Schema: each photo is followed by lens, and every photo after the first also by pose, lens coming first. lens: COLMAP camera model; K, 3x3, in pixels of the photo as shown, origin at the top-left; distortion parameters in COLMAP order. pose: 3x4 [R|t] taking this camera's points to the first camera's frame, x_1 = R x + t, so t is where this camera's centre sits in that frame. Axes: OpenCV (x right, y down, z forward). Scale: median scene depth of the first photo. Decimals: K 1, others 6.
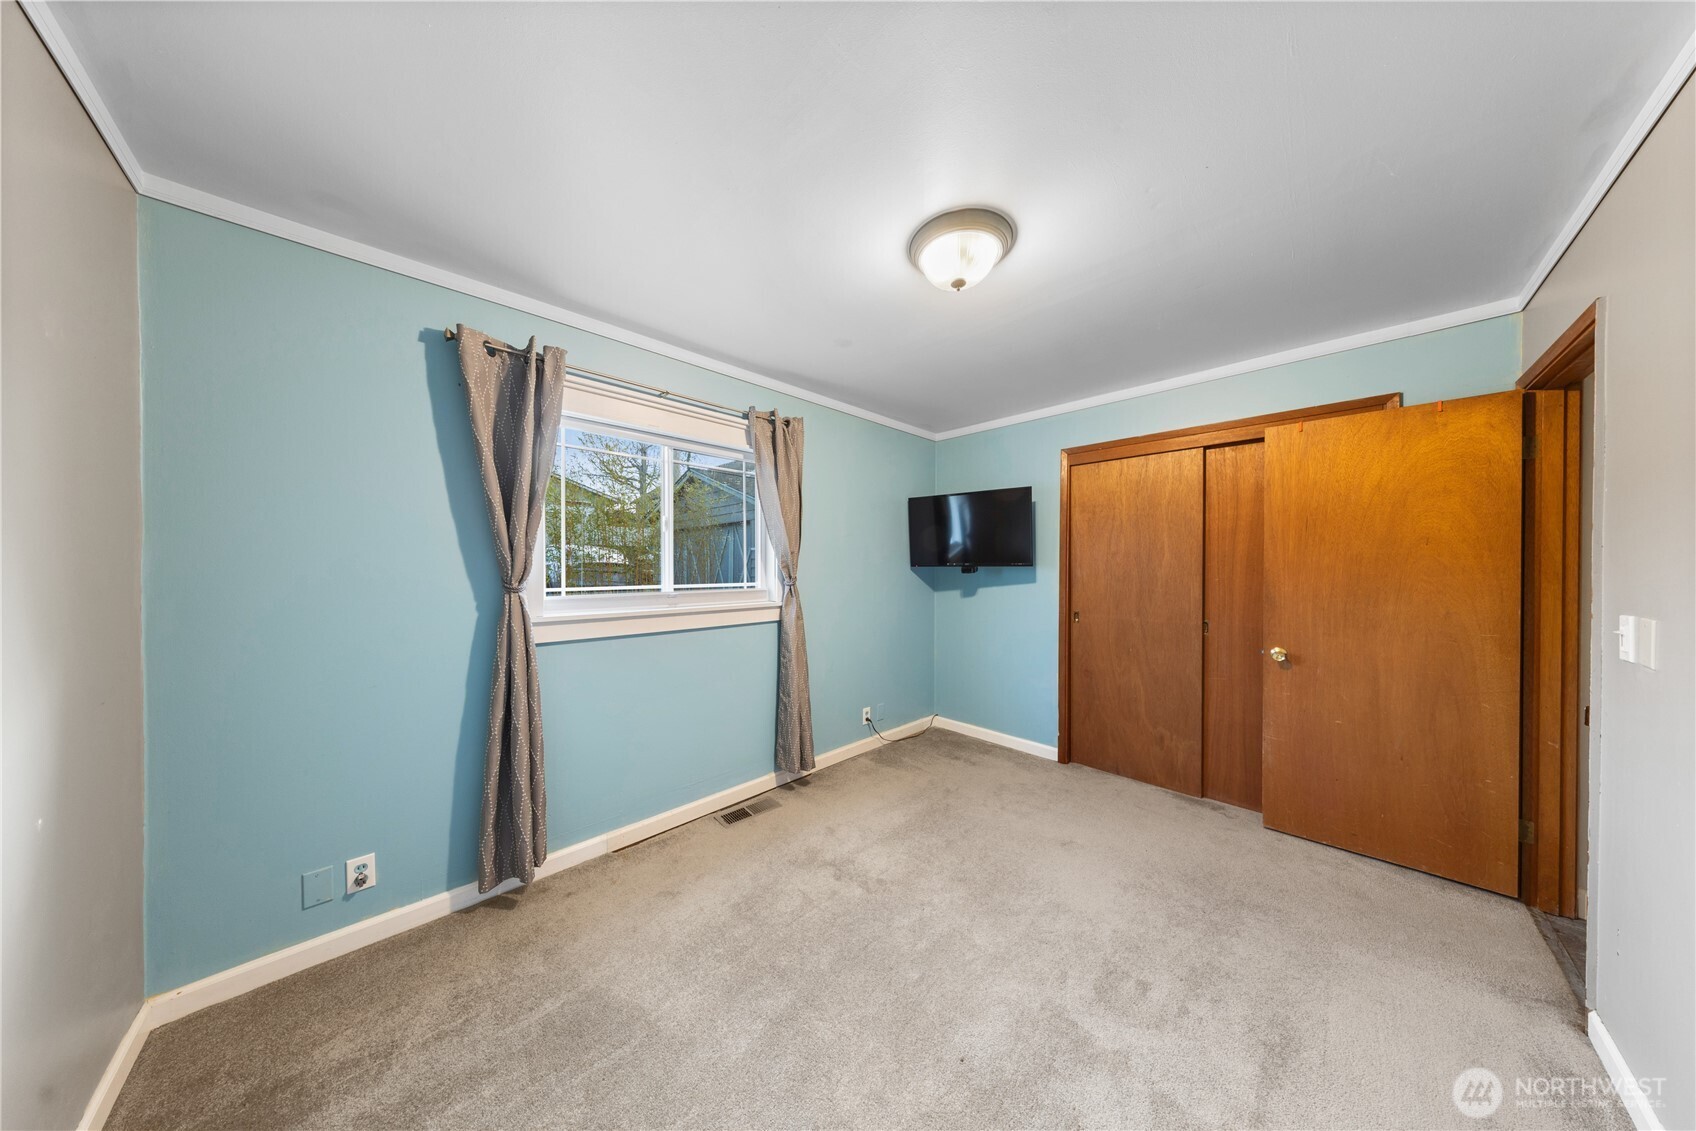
lens RADIAL K [[492.5, 0, 839.4], [0, 492.5, 567.8], [0, 0, 1]] dist [0.000313, -0.000149]
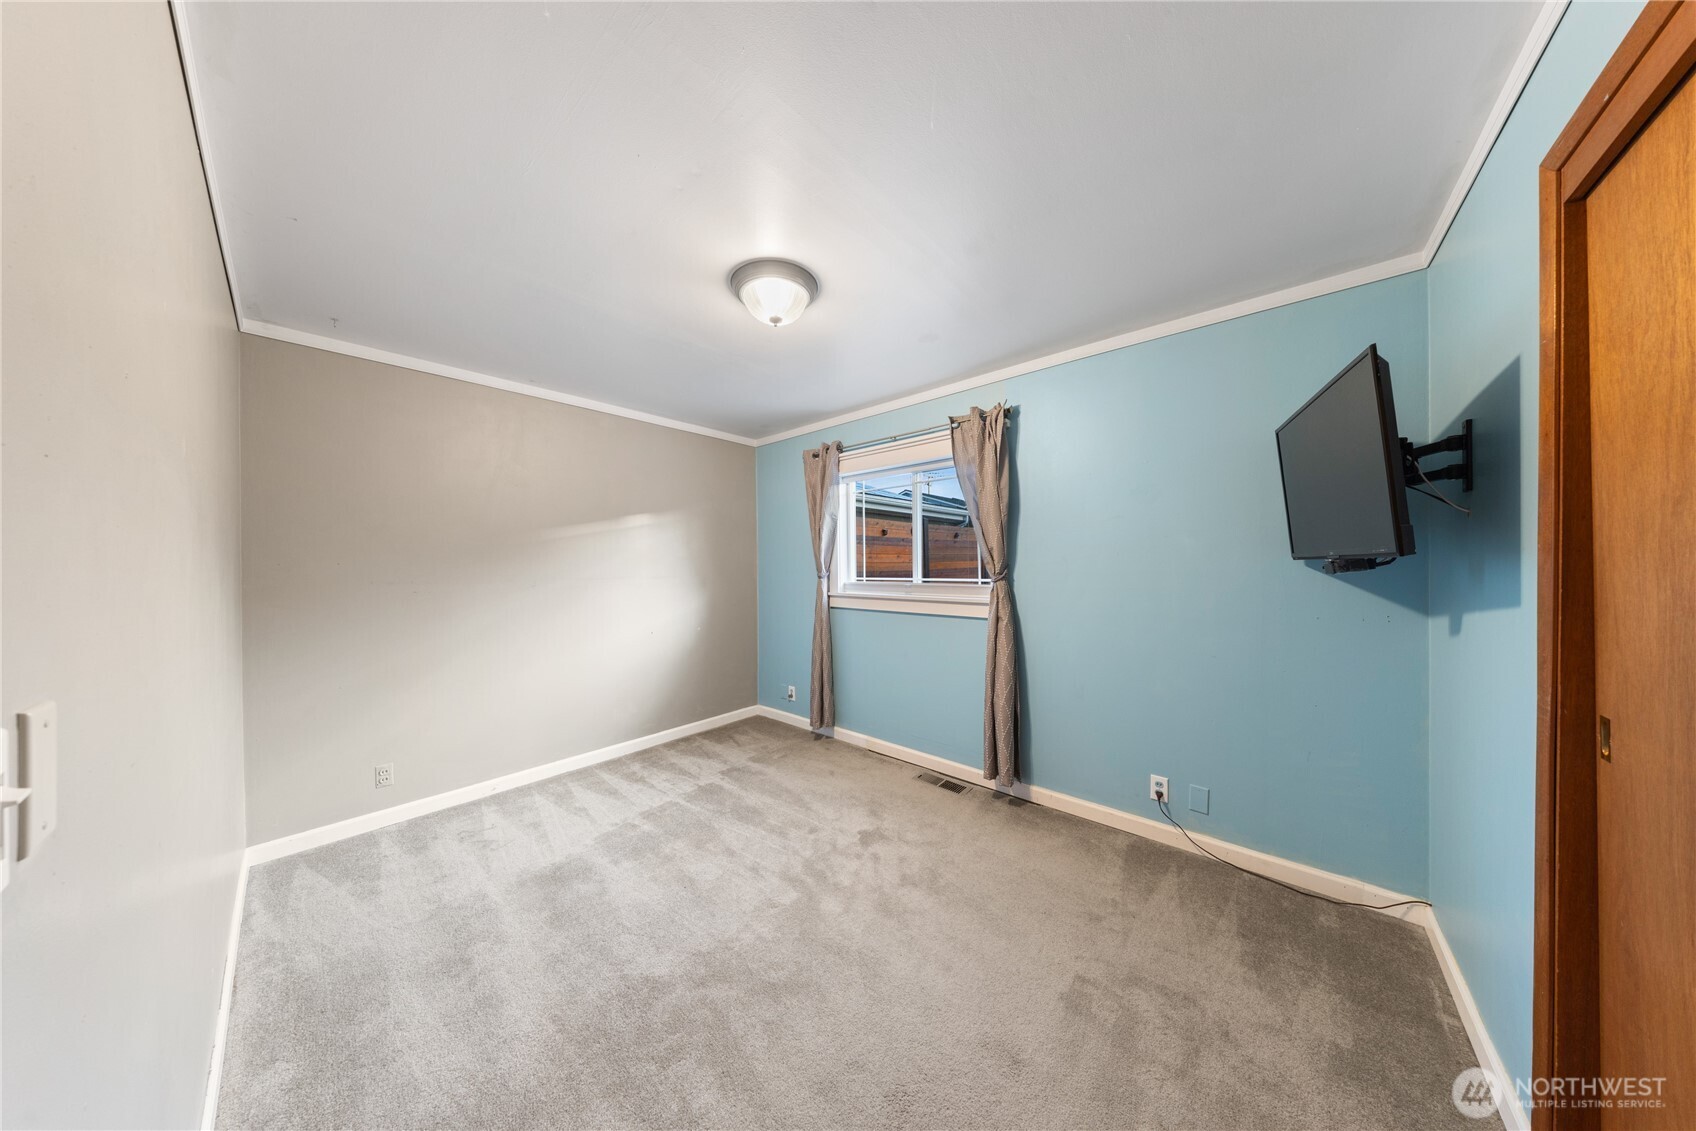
lens RADIAL K [[492.5, 0, 834.8], [0, 492.5, 564.9], [0, 0, 1]] dist [0.000313, -0.000149]
pose [[0.057347, -0.003139, -0.998349, 0.906697], [-0.002812, 0.999991, -0.003306, 0.004243], [0.998350, 0.002997, 0.057338, 0.684889]]
